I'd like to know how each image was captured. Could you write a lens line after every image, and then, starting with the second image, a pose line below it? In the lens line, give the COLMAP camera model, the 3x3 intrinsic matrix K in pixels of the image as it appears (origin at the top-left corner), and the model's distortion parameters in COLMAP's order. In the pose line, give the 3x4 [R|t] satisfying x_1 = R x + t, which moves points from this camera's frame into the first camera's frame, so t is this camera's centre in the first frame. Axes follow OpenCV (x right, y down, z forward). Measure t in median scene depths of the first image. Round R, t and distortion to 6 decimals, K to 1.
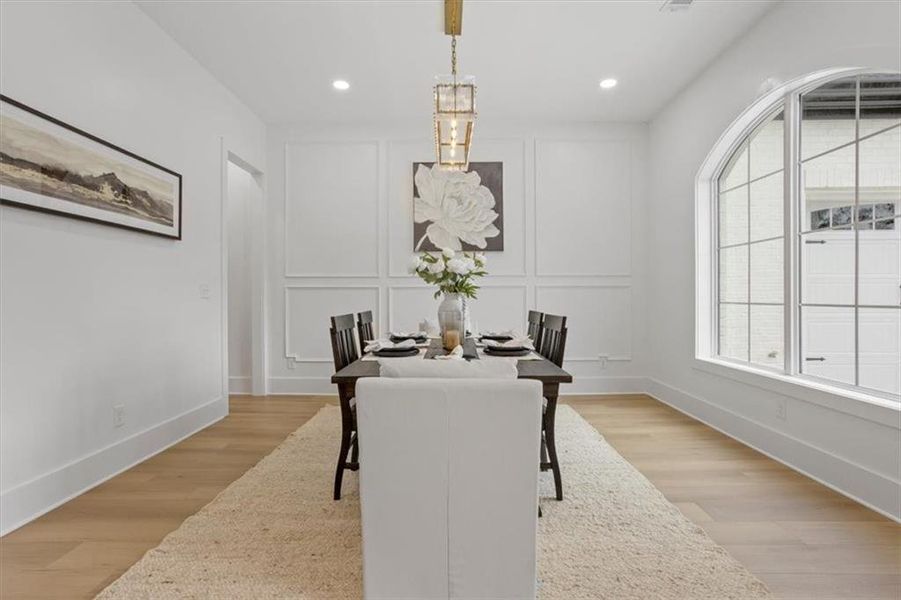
lens RADIAL K [[435.5, 0, 446.6], [0, 435.5, 299.1], [0, 0, 1]] dist [-0.033805, 0.011402]
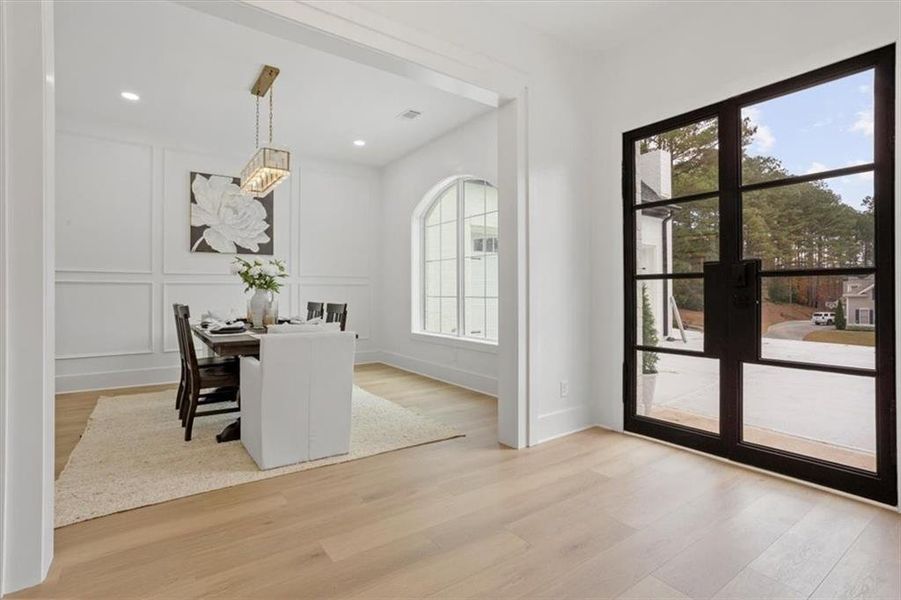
lens RADIAL K [[435.5, 0, 450.6], [0, 435.5, 296.1], [0, 0, 1]] dist [-0.033805, 0.011402]
pose [[0.808307, -0.001388, 0.588759, -0.235764], [0.002198, 0.999997, -0.000660, 0.008154], [-0.588757, 0.001828, 0.808308, -0.355152]]
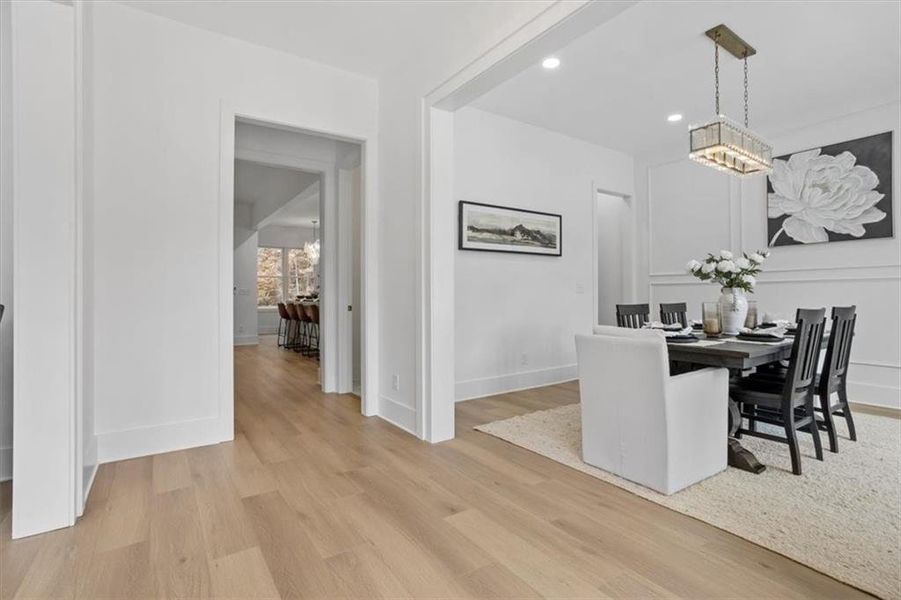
lens RADIAL K [[435.5, 0, 453.1], [0, 435.5, 295.8], [0, 0, 1]] dist [-0.033805, 0.011402]
pose [[0.576691, 0.005579, -0.816943, 0.402831], [-0.002260, 0.999984, 0.005233, 0.001322], [0.816959, -0.001172, 0.576694, -0.219446]]
